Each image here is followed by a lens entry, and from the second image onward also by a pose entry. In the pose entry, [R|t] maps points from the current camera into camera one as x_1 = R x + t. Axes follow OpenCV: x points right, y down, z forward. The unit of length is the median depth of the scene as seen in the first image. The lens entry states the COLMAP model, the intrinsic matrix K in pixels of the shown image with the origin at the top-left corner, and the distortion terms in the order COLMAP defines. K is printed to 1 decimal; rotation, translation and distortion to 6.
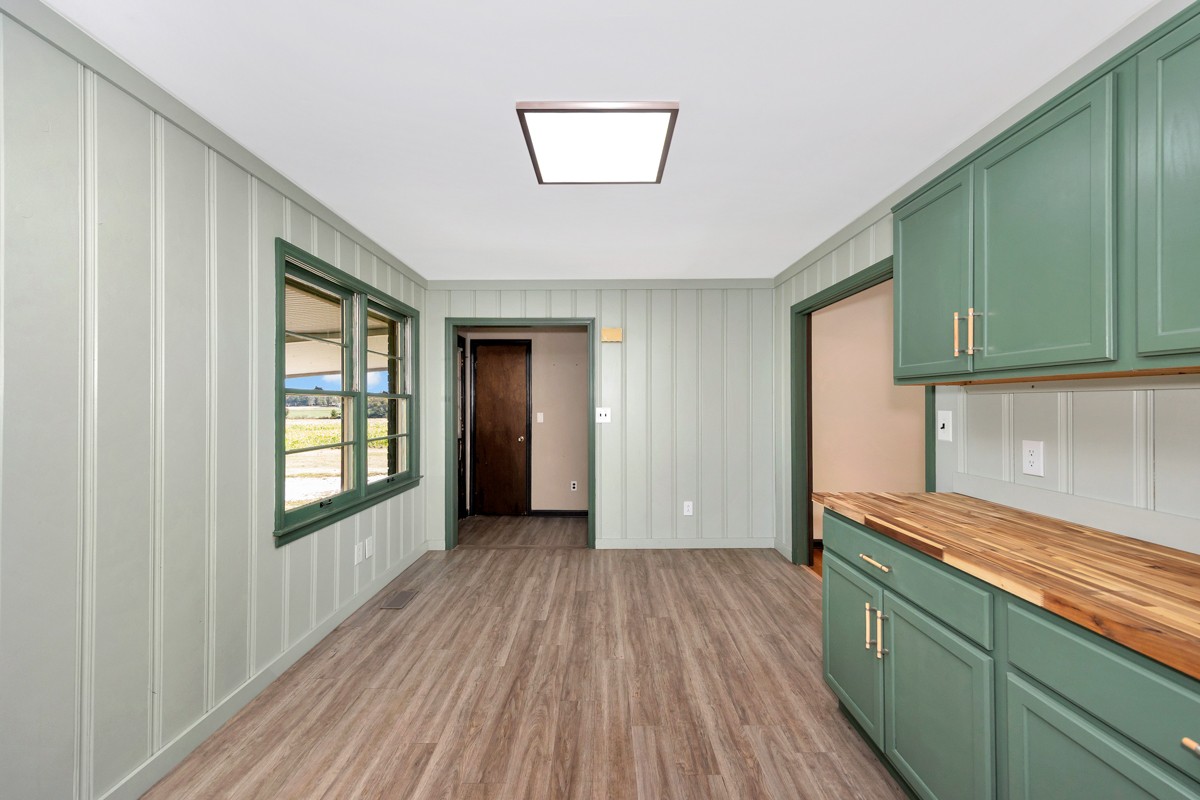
lens RADIAL K [[475.4, 0, 606.7], [0, 475.4, 399.3], [0, 0, 1]] dist [0.006408, 0.000089]
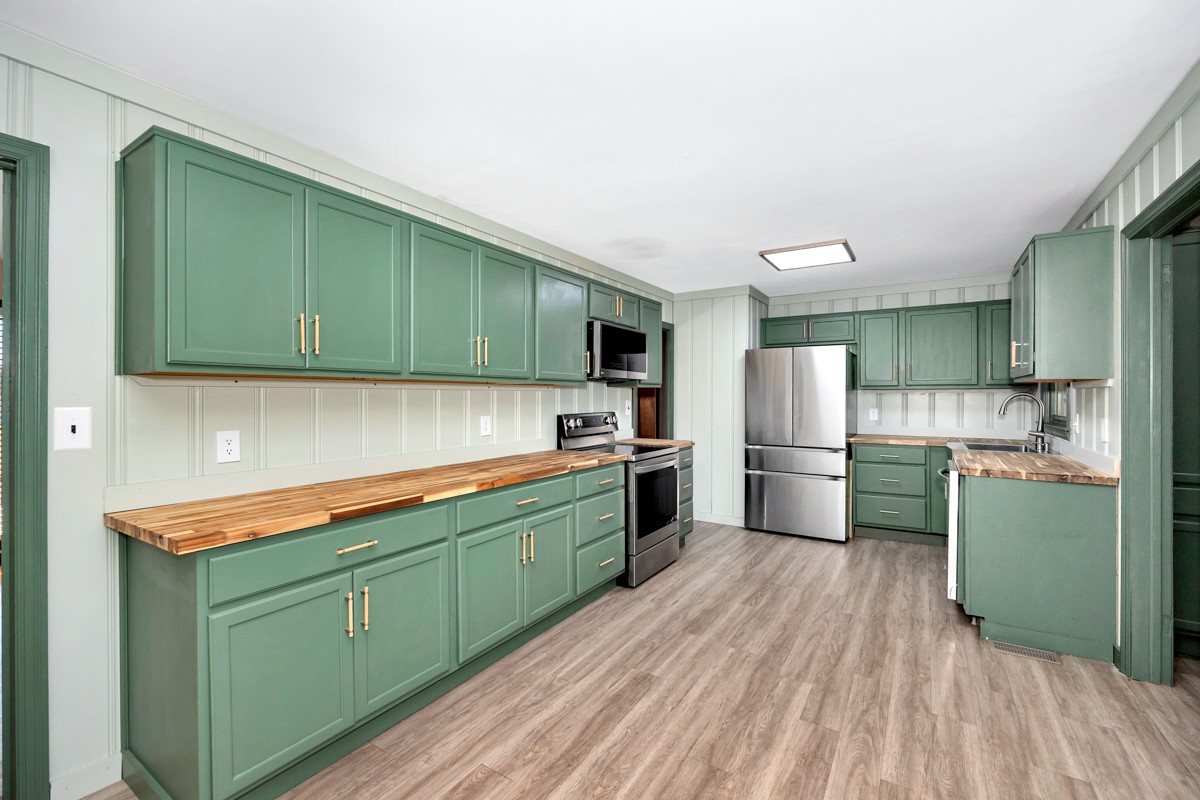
lens RADIAL K [[497.0, 0, 614.0], [0, 497.0, 403.3], [0, 0, 1]] dist [0.002307, 0.000139]
pose [[-0.848577, 0.000273, 0.529071, -0.447683], [0.002313, 0.999992, 0.003194, 0.022335], [-0.529066, 0.003934, -0.848571, 1.478715]]
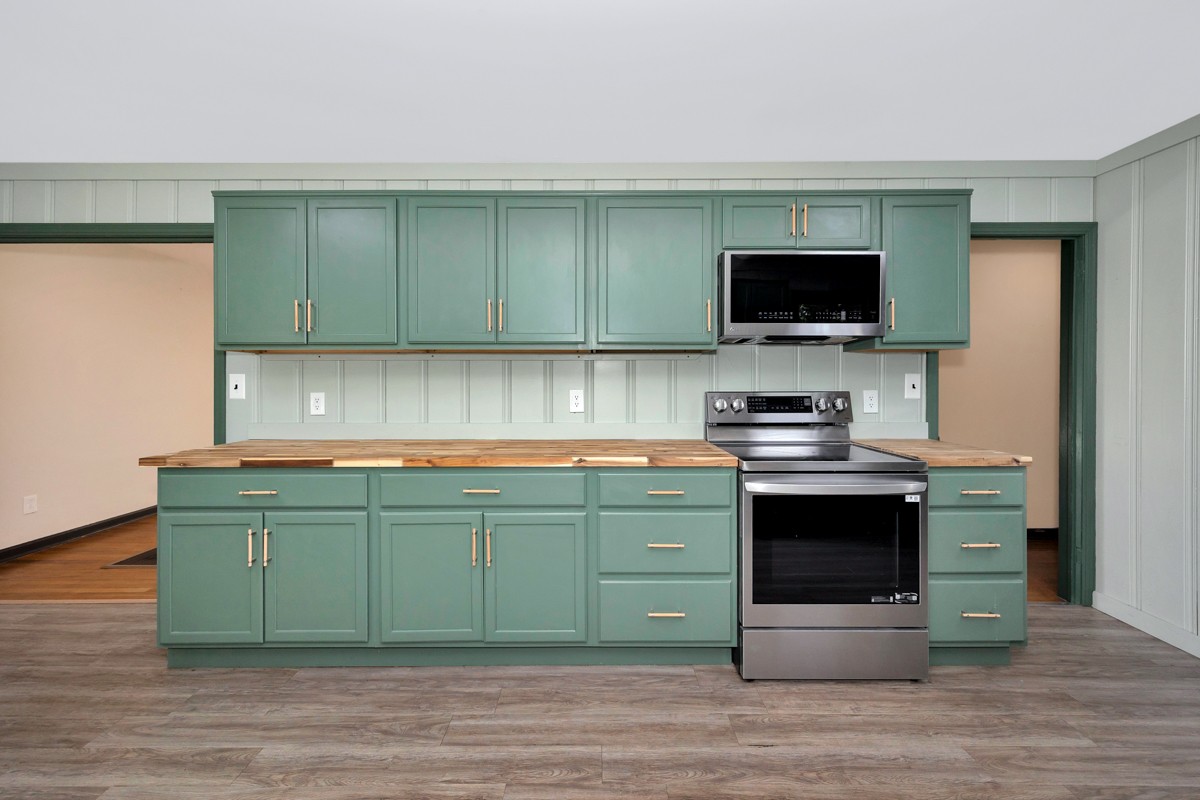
lens RADIAL K [[475.9, 0, 598.8], [0, 475.9, 382.2], [0, 0, 1]] dist [0.003806, 0.000271]
pose [[-0.007318, -0.001465, 0.999972, -0.610300], [-0.005639, 0.999983, 0.001424, 0.046749], [-0.999957, -0.005628, -0.007326, 0.123115]]
